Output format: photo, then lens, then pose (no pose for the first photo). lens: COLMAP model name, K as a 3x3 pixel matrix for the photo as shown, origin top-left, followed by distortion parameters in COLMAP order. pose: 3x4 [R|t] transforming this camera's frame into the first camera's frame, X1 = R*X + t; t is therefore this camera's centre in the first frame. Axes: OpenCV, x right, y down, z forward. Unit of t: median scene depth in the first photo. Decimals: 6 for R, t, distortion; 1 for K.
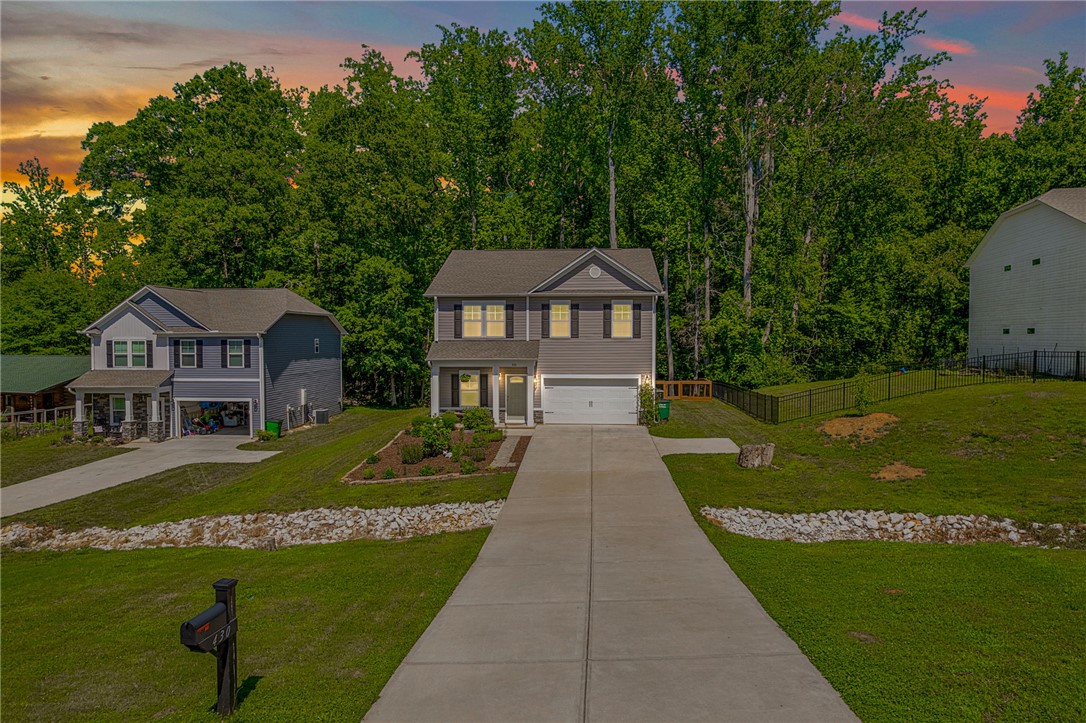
lens RADIAL K [[580.9, 0, 554.6], [0, 580.9, 361.9], [0, 0, 1]] dist [-0.048916, 0.030466]
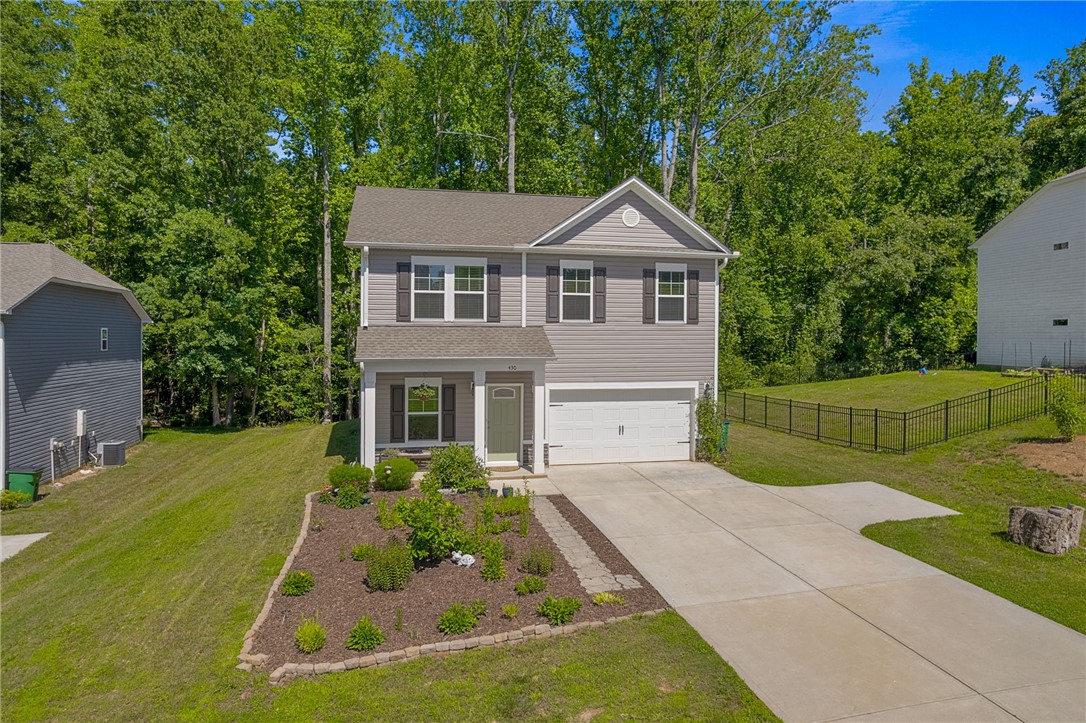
lens RADIAL K [[658.2, 0, 555.6], [0, 658.2, 346.6], [0, 0, 1]] dist [-0.067525, 0.050784]
pose [[0.970377, 0.000301, 0.241595, -0.141368], [0.005669, 0.999695, -0.024017, -0.000137], [-0.241529, 0.024675, 0.970080, 0.271308]]
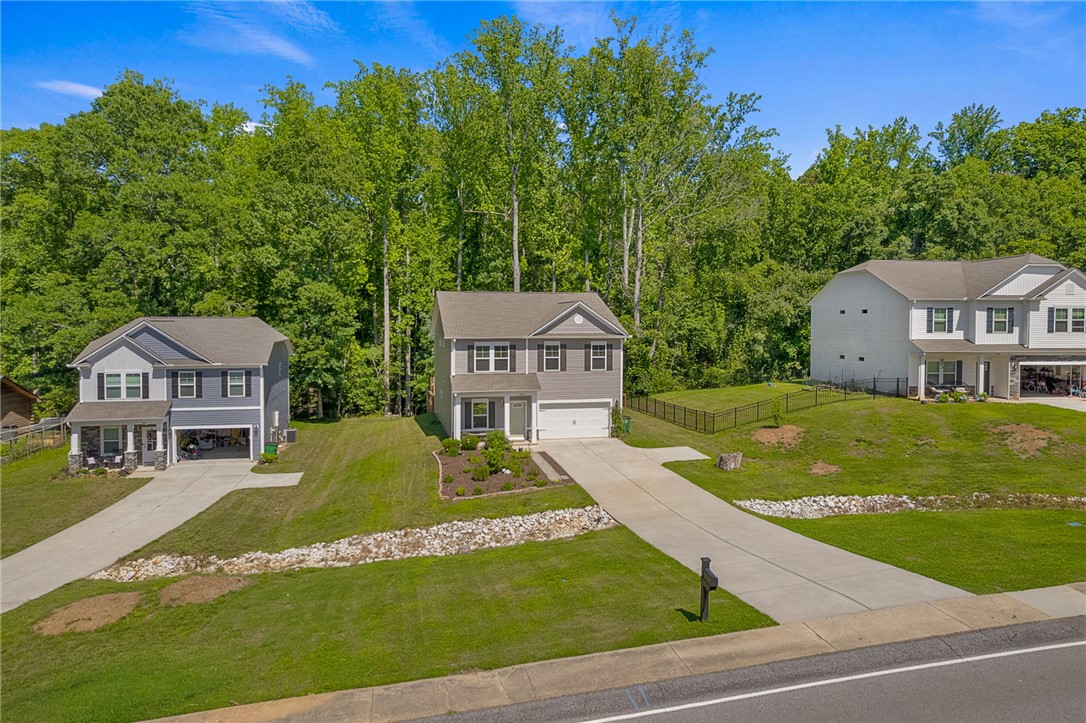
lens RADIAL K [[540.1, 0, 543.0], [0, 540.1, 361.5], [0, 0, 1]] dist [-0.026957, 0.000217]
pose [[0.973471, -0.010465, 0.228571, -0.222084], [0.010830, 0.999941, -0.000341, -0.049845], [-0.228554, 0.002807, 0.973527, -0.112971]]
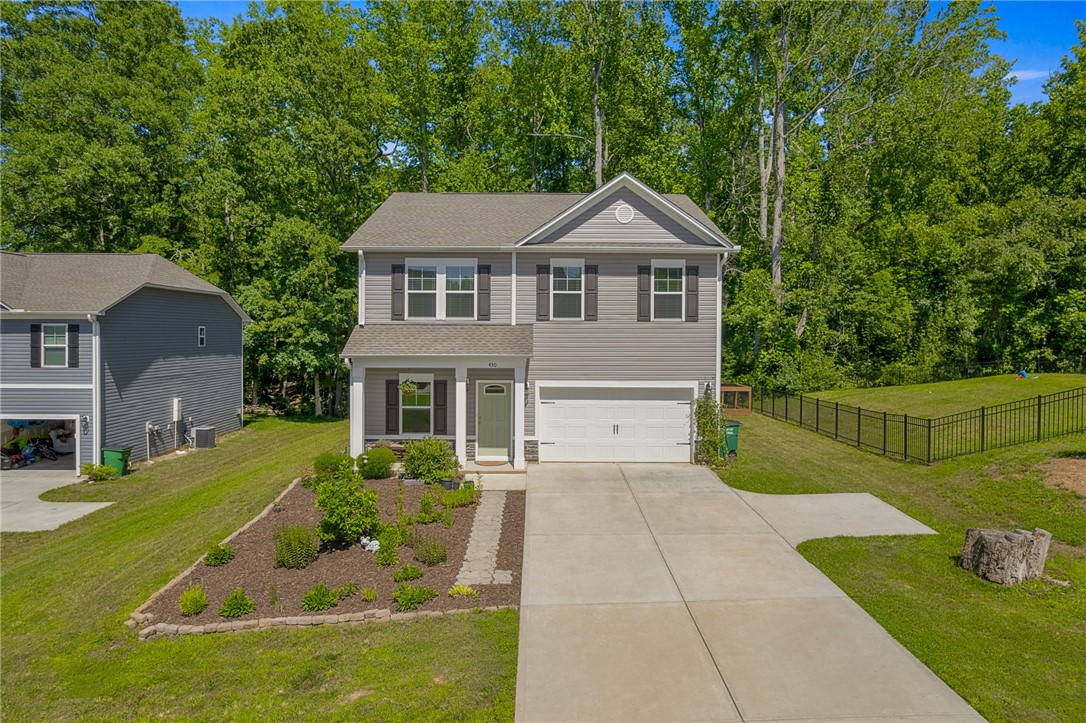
lens RADIAL K [[656.3, 0, 543.1], [0, 656.3, 345.4], [0, 0, 1]] dist [-0.072383, 0.056715]
pose [[0.999099, 0.004364, 0.042211, -0.035350], [-0.003405, 0.999735, -0.022761, 0.000046], [-0.042299, 0.022597, 0.998849, 0.252611]]
